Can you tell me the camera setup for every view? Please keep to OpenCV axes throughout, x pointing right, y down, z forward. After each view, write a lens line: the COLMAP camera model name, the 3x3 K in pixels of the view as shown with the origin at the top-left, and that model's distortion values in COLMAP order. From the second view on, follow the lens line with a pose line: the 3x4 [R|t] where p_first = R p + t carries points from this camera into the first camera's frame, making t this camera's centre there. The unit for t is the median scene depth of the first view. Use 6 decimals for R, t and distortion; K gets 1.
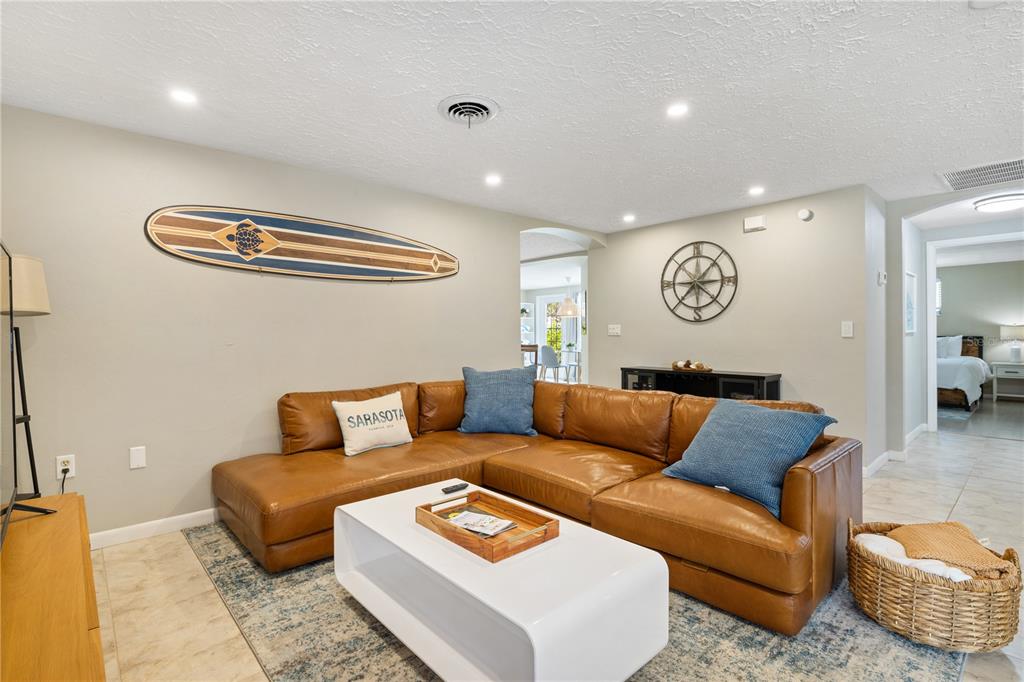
lens RADIAL K [[485.9, 0, 511.8], [0, 485.9, 339.4], [0, 0, 1]] dist [-0.003654, -0.000178]
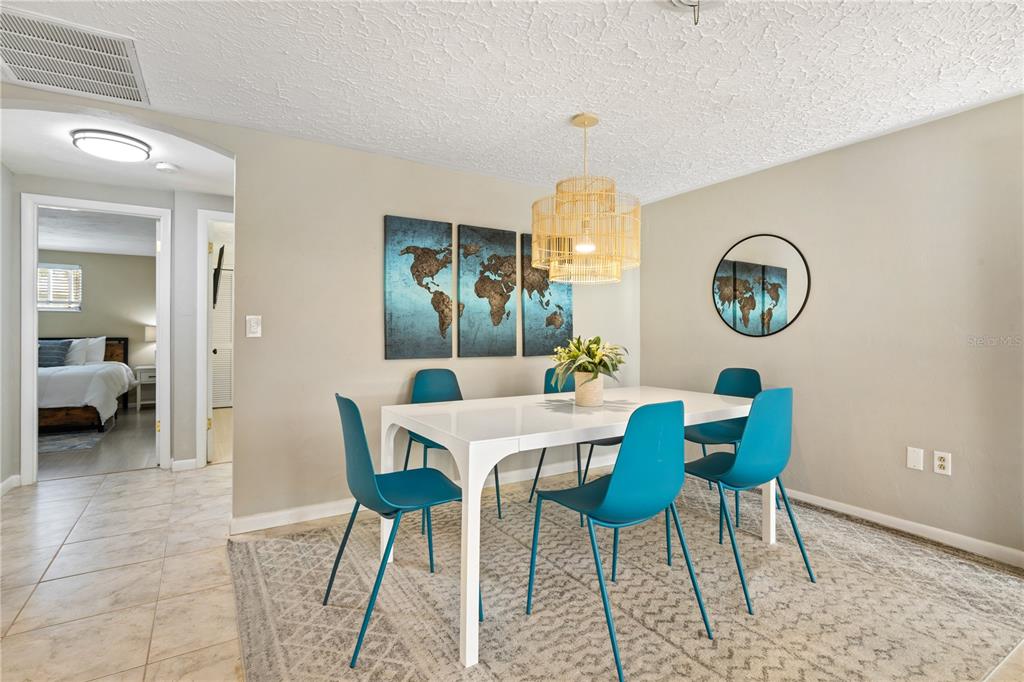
lens RADIAL K [[485.9, 0, 514.9], [0, 485.9, 332.4], [0, 0, 1]] dist [-0.003654, -0.000178]
pose [[0.158957, 0.003230, 0.987280, 0.229568], [0.014849, 0.999874, -0.005662, -0.000587], [-0.987174, 0.015560, 0.158889, 0.175633]]
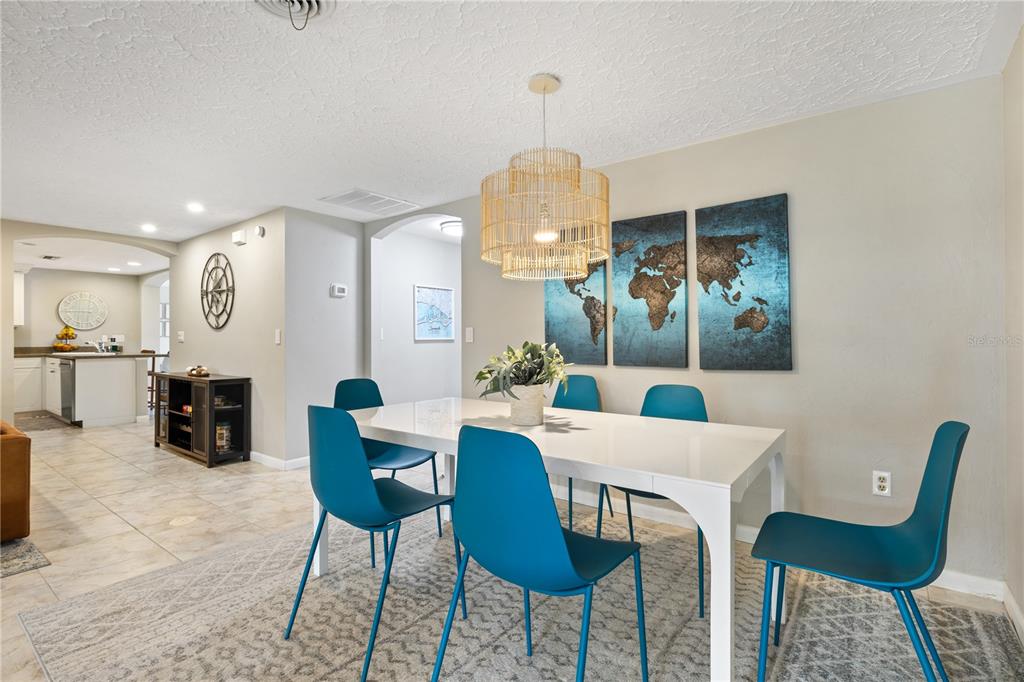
lens RADIAL K [[485.9, 0, 515.0], [0, 485.9, 339.6], [0, 0, 1]] dist [-0.003654, -0.000178]
pose [[0.978351, -0.000613, 0.206951, 0.500486], [0.003929, 0.999870, -0.015616, 0.003366], [-0.206915, 0.016091, 0.978227, -0.096781]]
